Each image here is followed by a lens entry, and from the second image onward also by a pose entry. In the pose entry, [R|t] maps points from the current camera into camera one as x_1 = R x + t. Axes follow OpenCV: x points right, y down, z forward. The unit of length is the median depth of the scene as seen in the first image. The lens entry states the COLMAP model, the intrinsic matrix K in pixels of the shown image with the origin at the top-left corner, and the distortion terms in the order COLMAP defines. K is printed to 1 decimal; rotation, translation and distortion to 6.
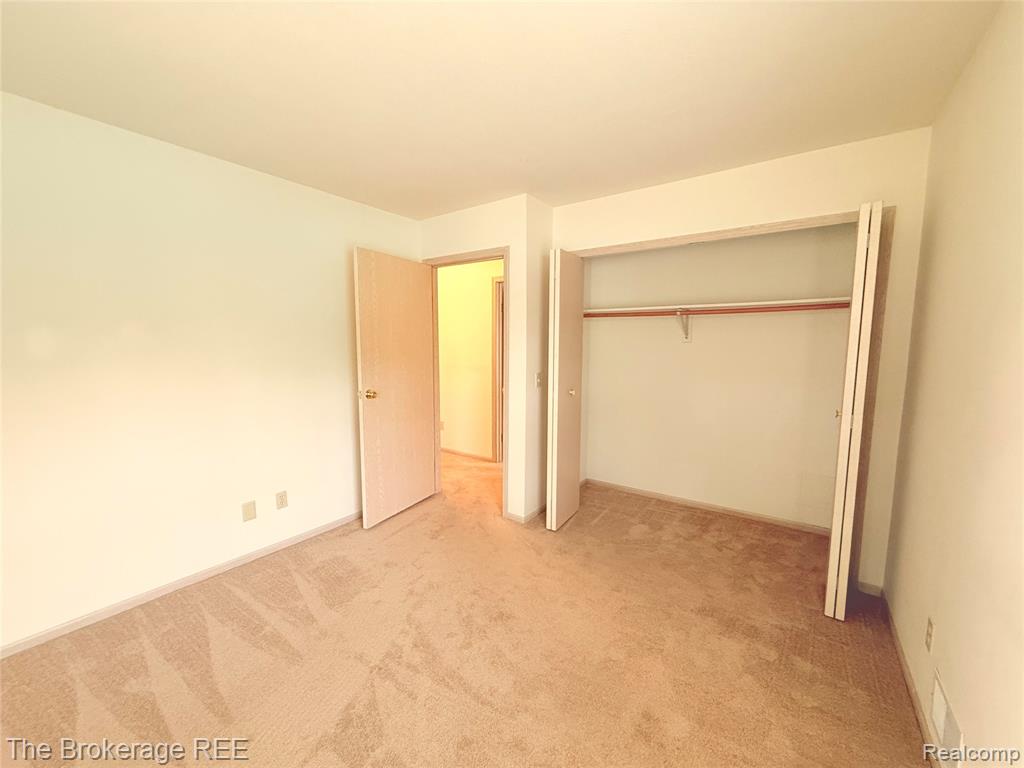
lens RADIAL K [[407.4, 0, 518.7], [0, 407.4, 384.0], [0, 0, 1]] dist [0.000241, -0.000743]
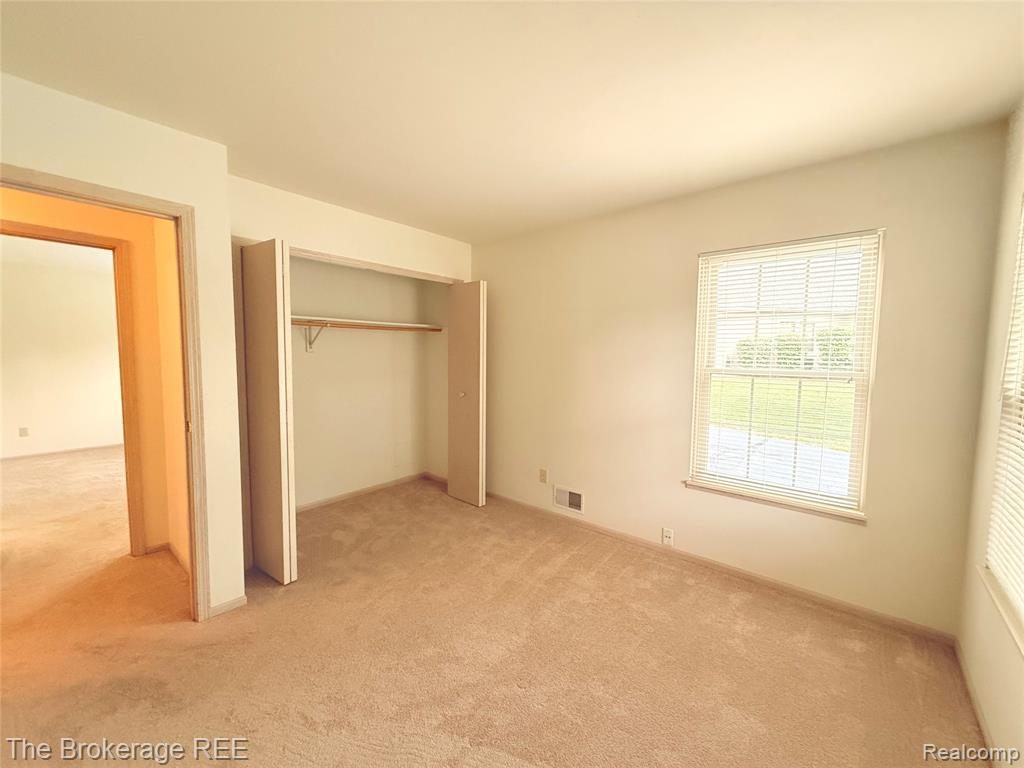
lens RADIAL K [[407.4, 0, 506.8], [0, 407.4, 383.1], [0, 0, 1]] dist [0.000241, -0.000743]
pose [[0.086233, -0.075050, 0.993444, -0.660620], [0.091915, 0.993505, 0.067076, -0.052720], [-0.992026, 0.085528, 0.092571, 0.462016]]
